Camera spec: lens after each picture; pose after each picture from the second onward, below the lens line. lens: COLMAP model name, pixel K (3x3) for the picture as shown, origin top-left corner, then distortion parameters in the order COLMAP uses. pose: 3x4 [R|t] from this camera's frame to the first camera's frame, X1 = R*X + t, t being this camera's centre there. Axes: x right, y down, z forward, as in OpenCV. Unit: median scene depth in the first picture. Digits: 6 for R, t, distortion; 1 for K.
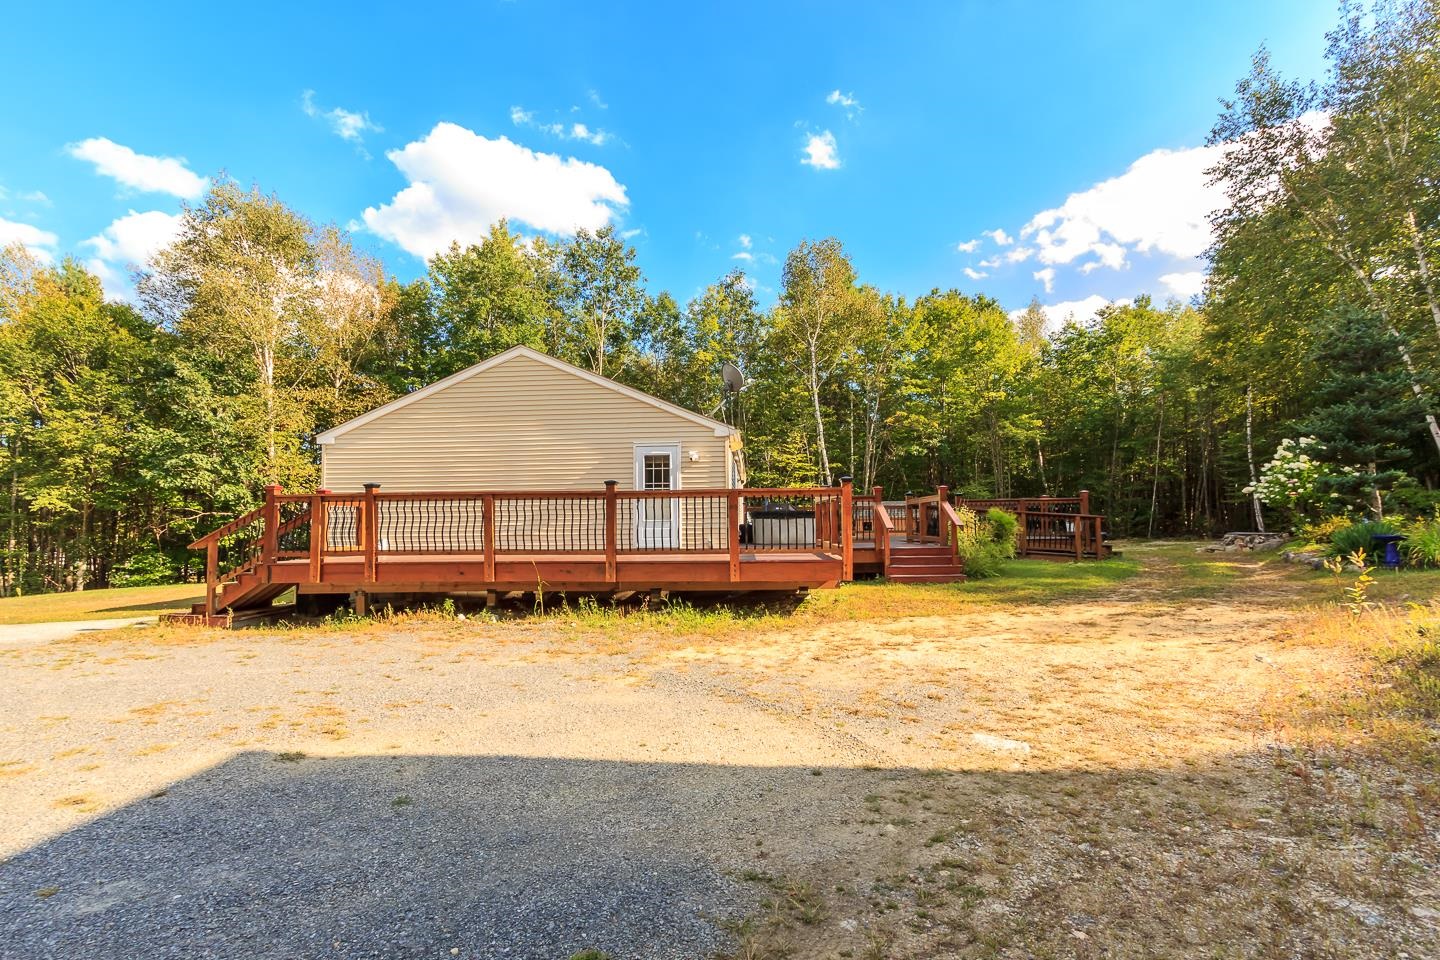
lens RADIAL K [[673.0, 0, 718.7], [0, 673.0, 490.9], [0, 0, 1]] dist [0.001543, 0.001892]
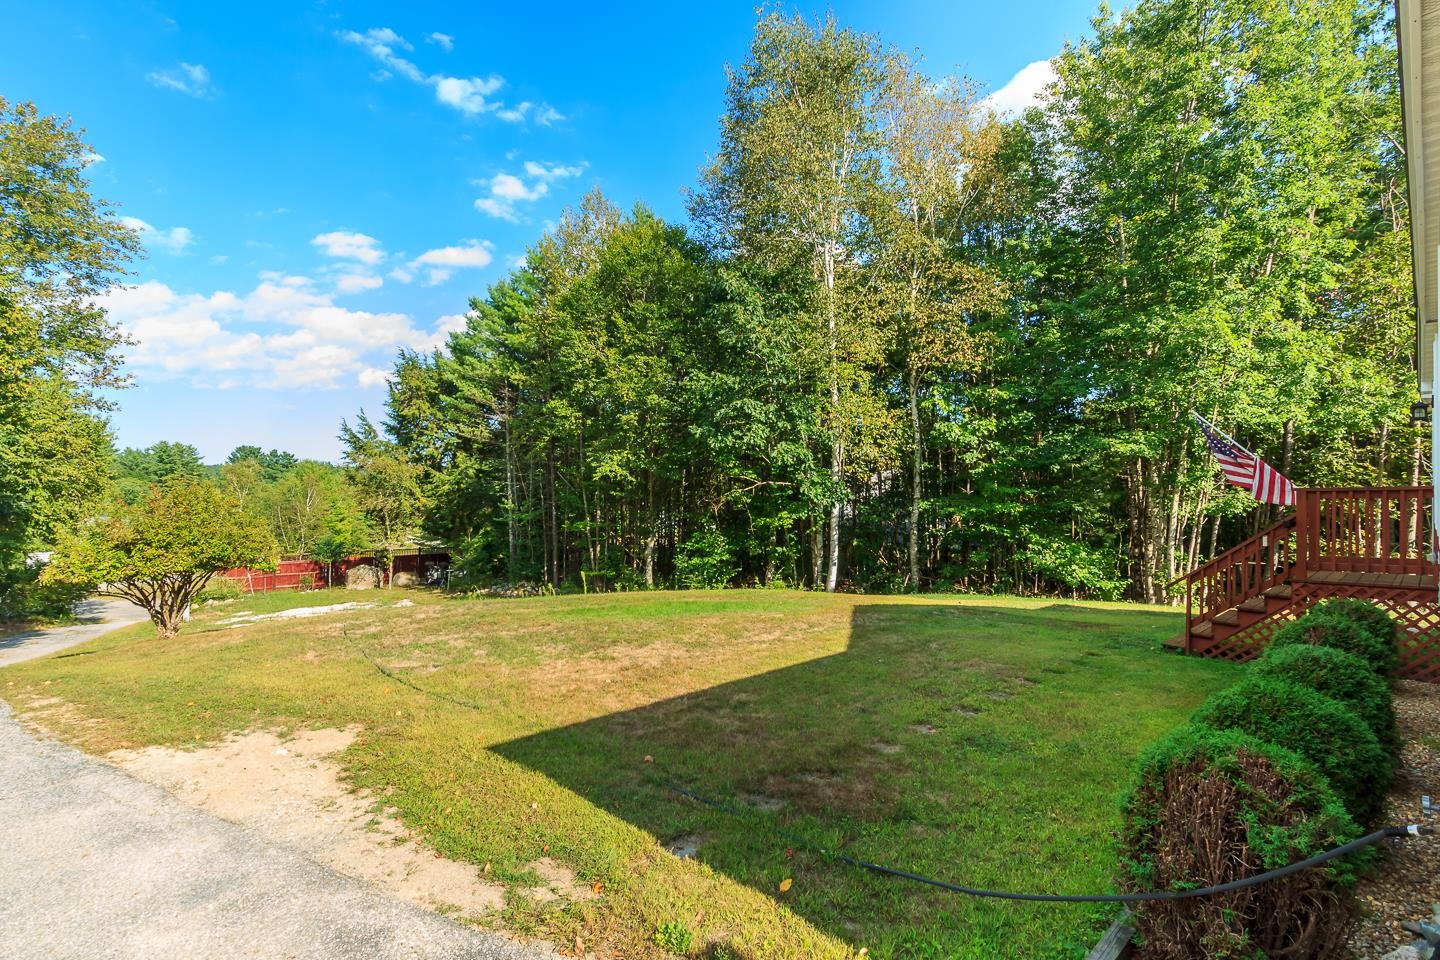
lens RADIAL K [[673.0, 0, 719.6], [0, 673.0, 481.8], [0, 0, 1]] dist [0.001543, 0.001892]
pose [[0.749897, 0.004045, -0.661542, -0.321676], [0.019502, 0.999412, 0.028216, 0.010183], [0.661267, -0.034061, 0.749377, 0.436577]]
